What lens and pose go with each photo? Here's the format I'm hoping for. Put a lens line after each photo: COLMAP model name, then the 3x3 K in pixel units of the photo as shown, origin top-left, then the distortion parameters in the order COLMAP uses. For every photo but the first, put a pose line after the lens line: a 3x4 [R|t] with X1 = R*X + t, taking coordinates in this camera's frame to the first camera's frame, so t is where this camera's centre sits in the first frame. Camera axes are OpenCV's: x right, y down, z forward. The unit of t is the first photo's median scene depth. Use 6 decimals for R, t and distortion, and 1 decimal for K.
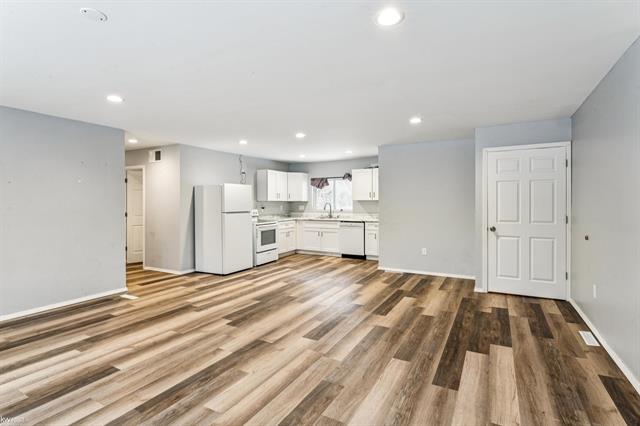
lens RADIAL K [[319.2, 0, 319.5], [0, 319.2, 209.2], [0, 0, 1]] dist [0.005015, 0.000412]
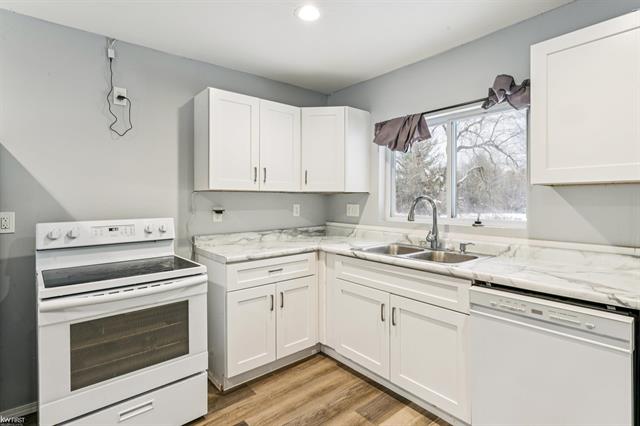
lens RADIAL K [[319.2, 0, 319.8], [0, 319.2, 199.8], [0, 0, 1]] dist [0.005015, 0.000412]
pose [[0.928477, 0.007716, -0.371311, 0.044020], [-0.011974, 0.999886, -0.009162, -0.013739], [0.371198, 0.012952, 0.928463, 0.686434]]
